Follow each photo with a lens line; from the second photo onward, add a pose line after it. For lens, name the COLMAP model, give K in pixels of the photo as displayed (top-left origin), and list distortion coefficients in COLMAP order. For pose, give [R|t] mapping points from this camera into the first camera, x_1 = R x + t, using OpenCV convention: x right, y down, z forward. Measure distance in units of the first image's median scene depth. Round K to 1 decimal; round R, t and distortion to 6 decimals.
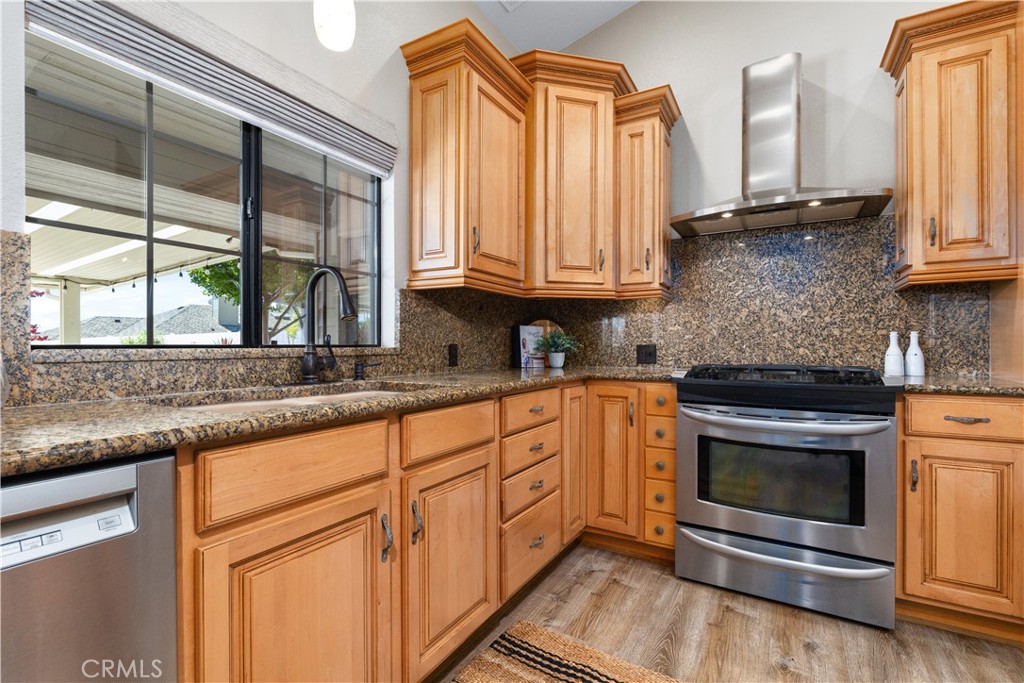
lens RADIAL K [[456.2, 0, 505.2], [0, 456.2, 345.3], [0, 0, 1]] dist [0.001276, -0.000173]
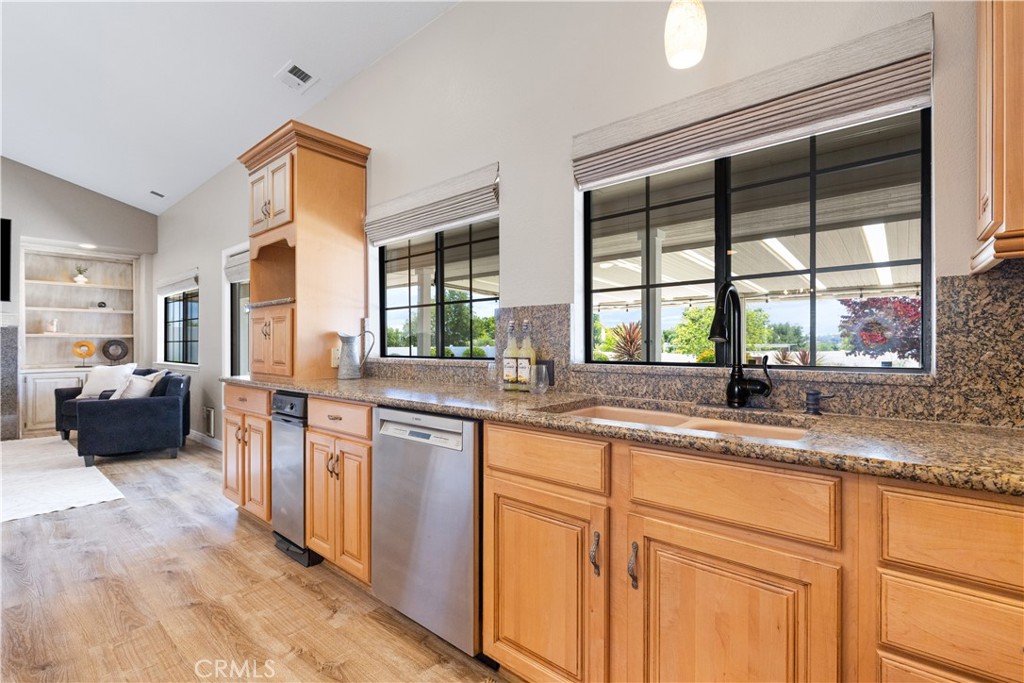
lens RADIAL K [[456.2, 0, 524.0], [0, 456.2, 346.7], [0, 0, 1]] dist [0.001276, -0.000173]
pose [[-0.131286, 0.005610, -0.991329, 0.413824], [-0.000170, 0.999984, 0.005681, -0.033925], [0.991345, 0.000914, -0.131283, 0.501555]]
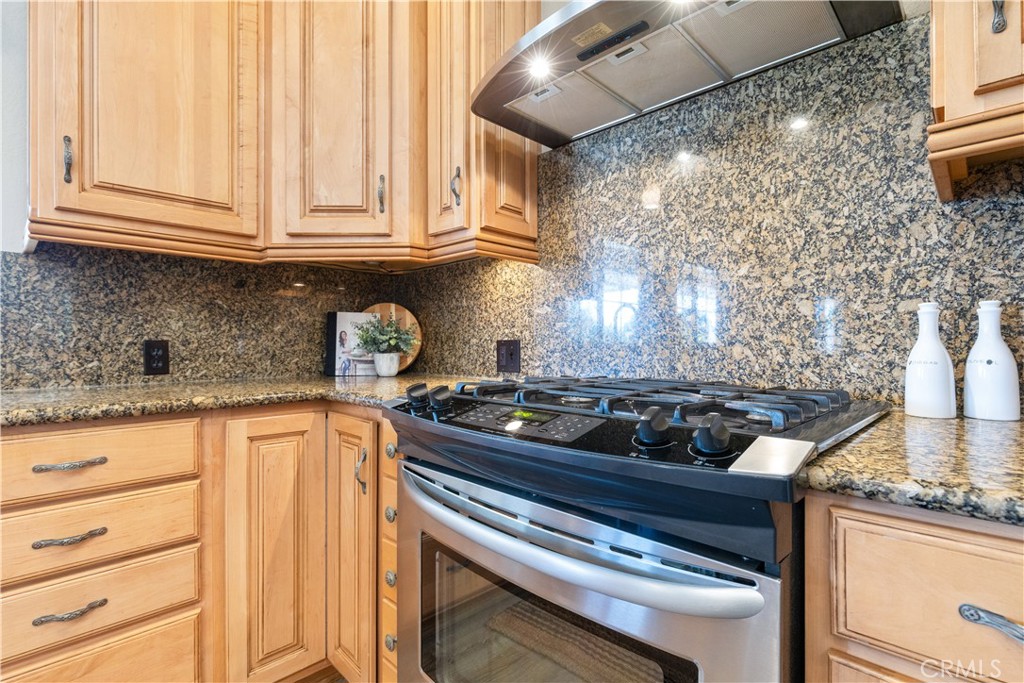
lens RADIAL K [[494.6, 0, 505.2], [0, 494.6, 341.9], [0, 0, 1]] dist [0.010167, -0.005432]
pose [[0.971392, -0.003553, -0.237455, 0.572015], [0.003172, 0.999993, -0.001986, 0.003158], [0.237460, 0.001176, 0.971397, 0.477468]]
